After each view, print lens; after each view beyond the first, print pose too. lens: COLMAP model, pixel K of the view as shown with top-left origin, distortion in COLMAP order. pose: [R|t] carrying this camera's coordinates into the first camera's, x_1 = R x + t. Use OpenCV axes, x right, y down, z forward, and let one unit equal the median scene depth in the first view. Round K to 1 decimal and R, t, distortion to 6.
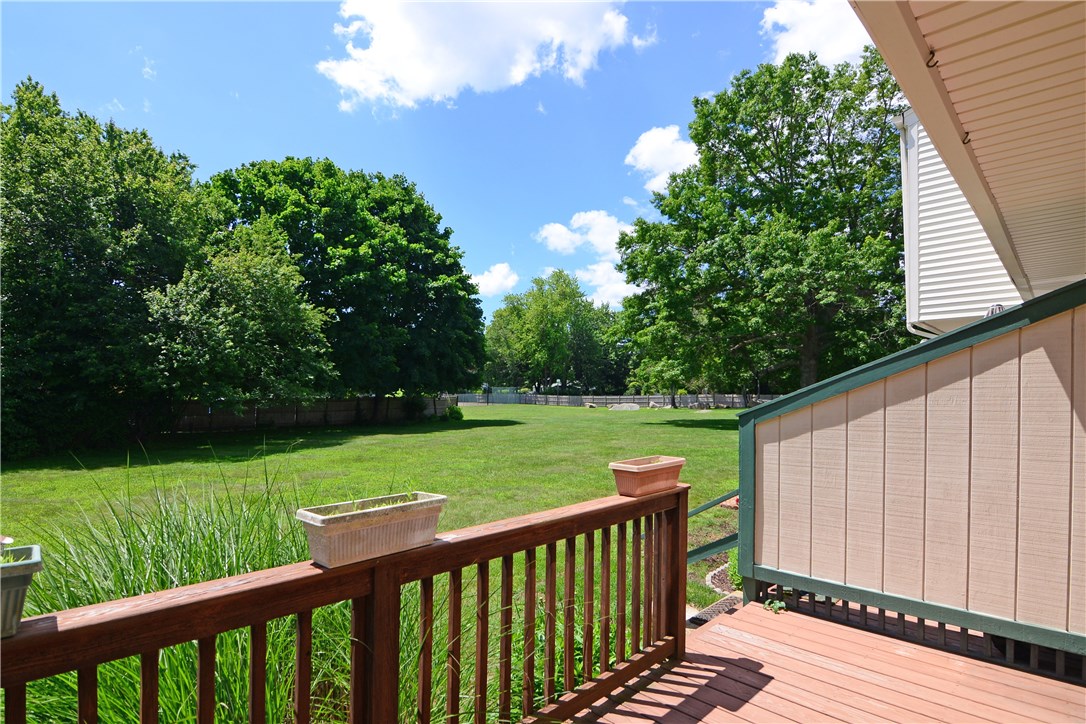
lens RADIAL K [[546.9, 0, 551.5], [0, 546.9, 381.9], [0, 0, 1]] dist [-0.002512, 0.005443]
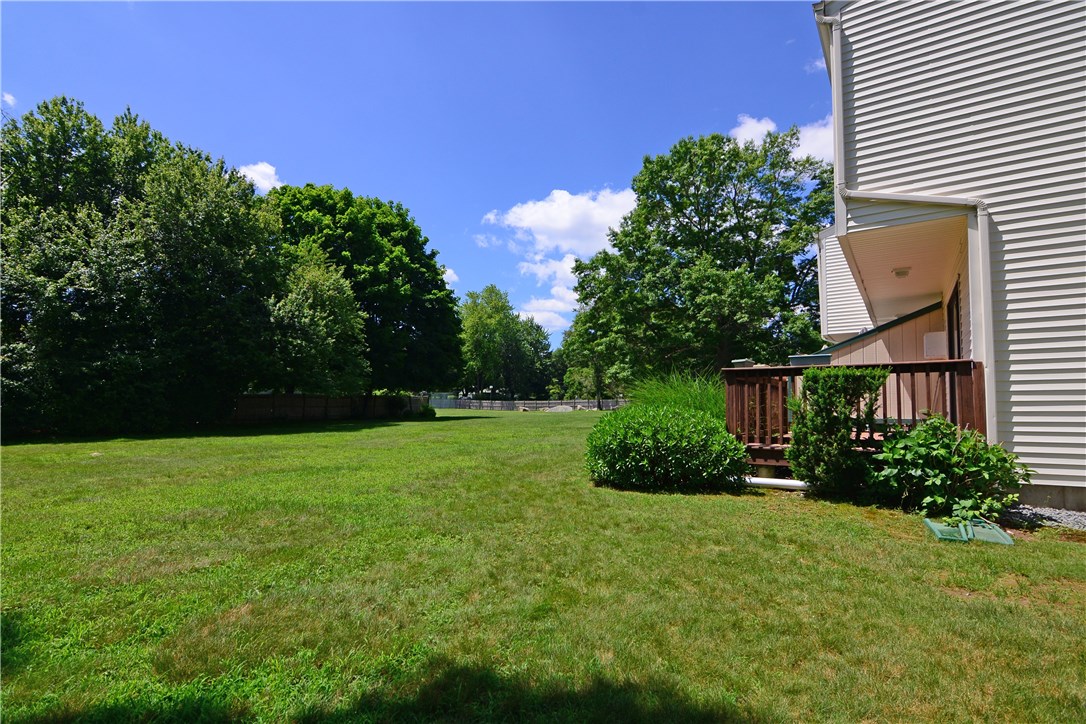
lens RADIAL K [[546.9, 0, 541.8], [0, 546.9, 367.7], [0, 0, 1]] dist [-0.002512, 0.005443]
pose [[0.984981, 0.015157, 0.171998, -0.174899], [-0.006775, 0.998765, -0.049218, 0.029735], [-0.172531, 0.047313, 0.983867, -0.195454]]
